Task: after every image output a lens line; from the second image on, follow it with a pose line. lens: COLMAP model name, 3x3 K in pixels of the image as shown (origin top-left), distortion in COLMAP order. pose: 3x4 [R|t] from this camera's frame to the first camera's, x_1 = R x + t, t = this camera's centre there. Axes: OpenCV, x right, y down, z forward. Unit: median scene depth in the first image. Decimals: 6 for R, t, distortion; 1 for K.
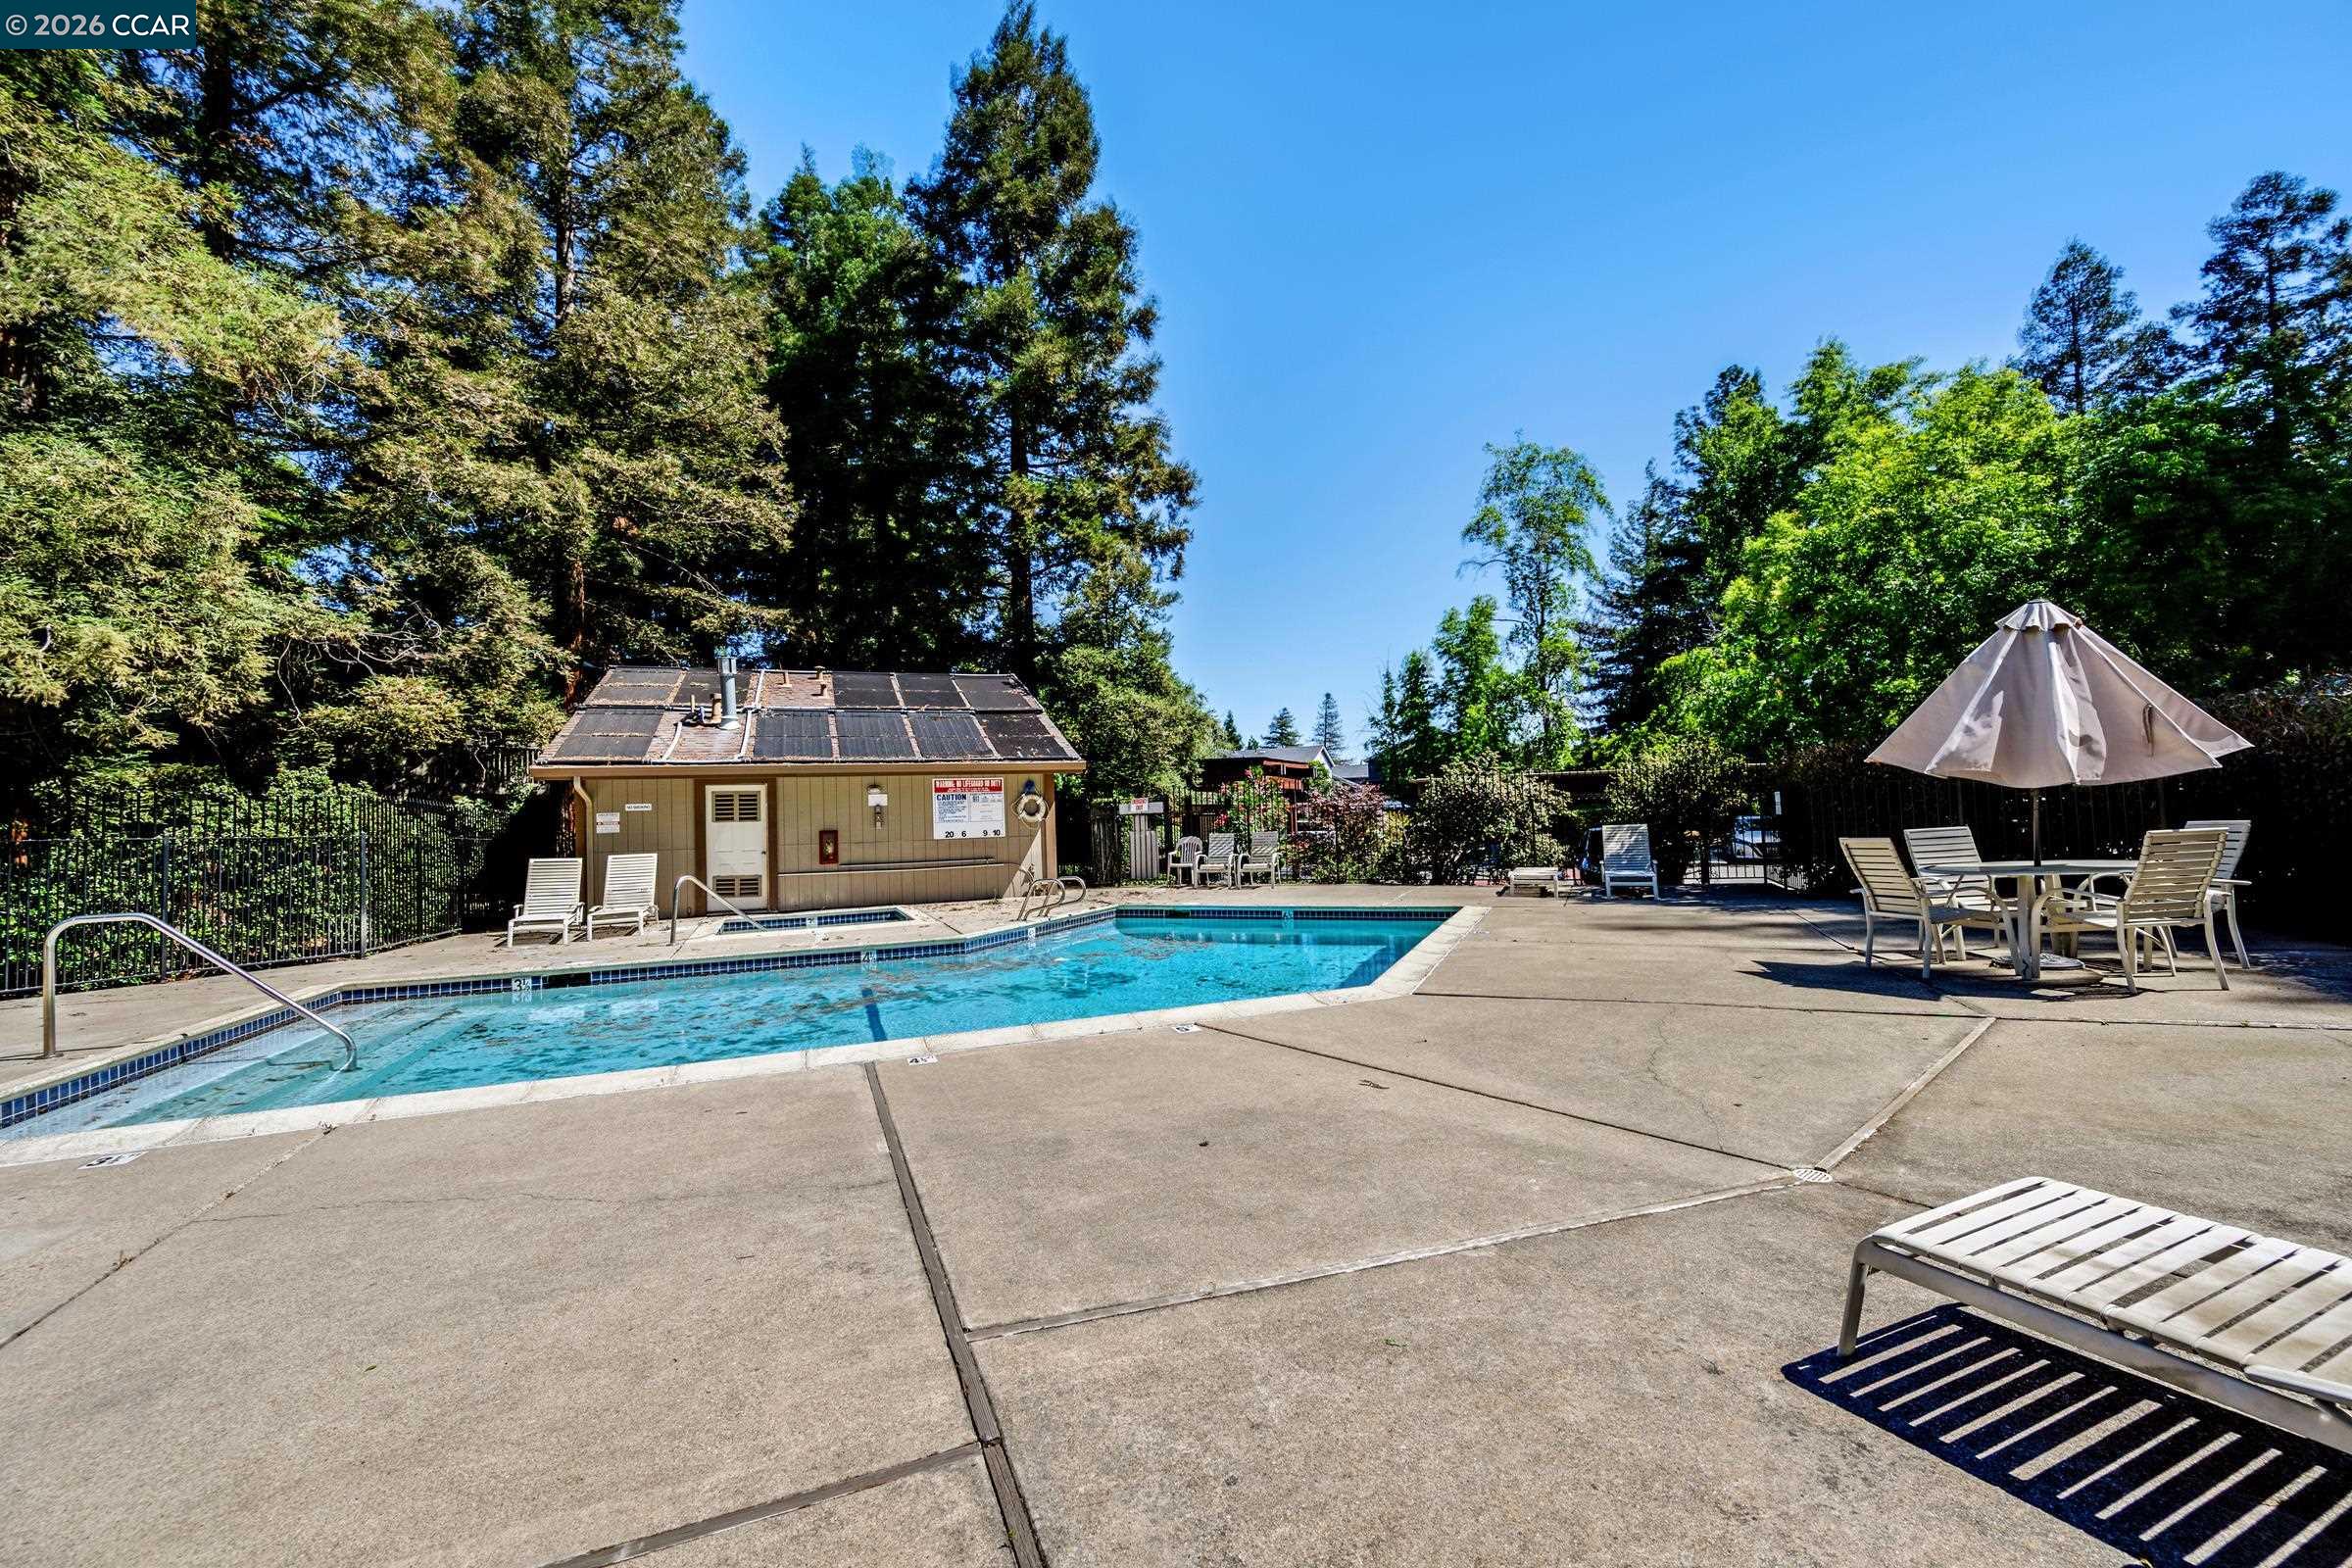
lens RADIAL K [[926.5, 0, 1174.8], [0, 926.5, 777.8], [0, 0, 1]] dist [-0.004034, 0.000243]
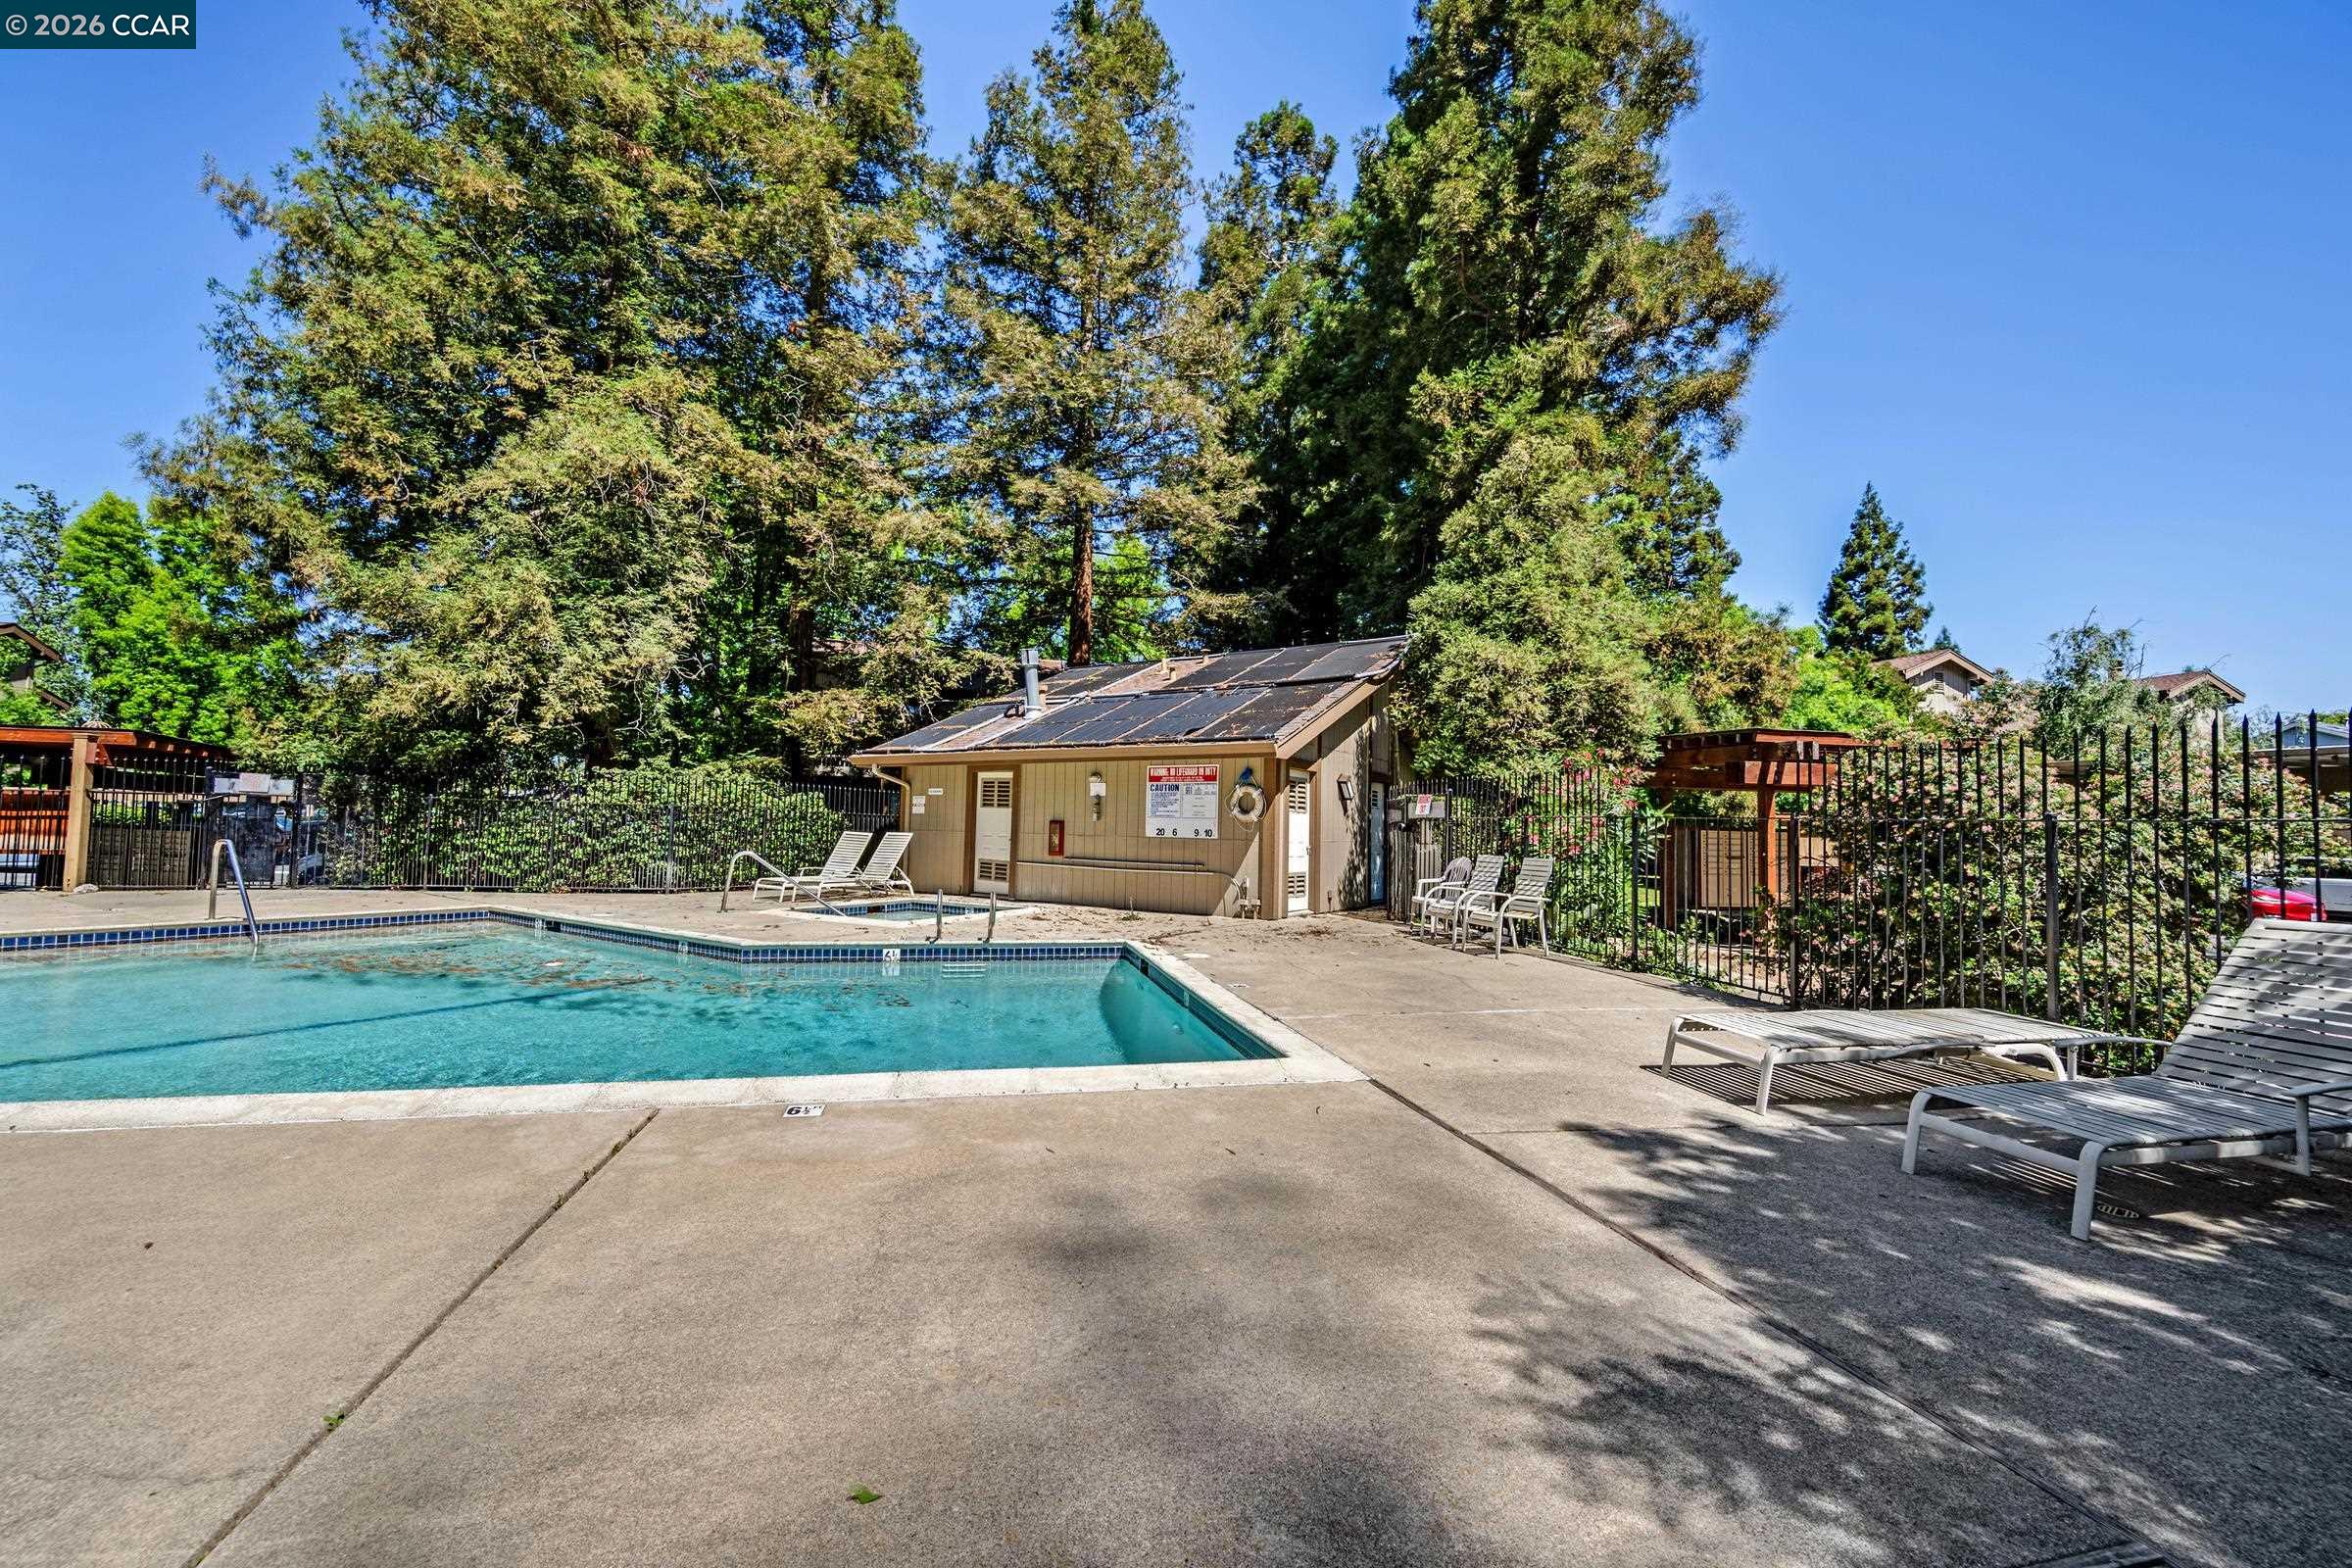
lens RADIAL K [[926.5, 0, 1175.8], [0, 926.5, 785.2], [0, 0, 1]] dist [-0.004034, 0.000243]
pose [[0.614089, 0.013606, -0.789119, 0.453588], [-0.004750, 0.999897, 0.013544, 0.007494], [0.789222, -0.004569, 0.614091, 0.519134]]
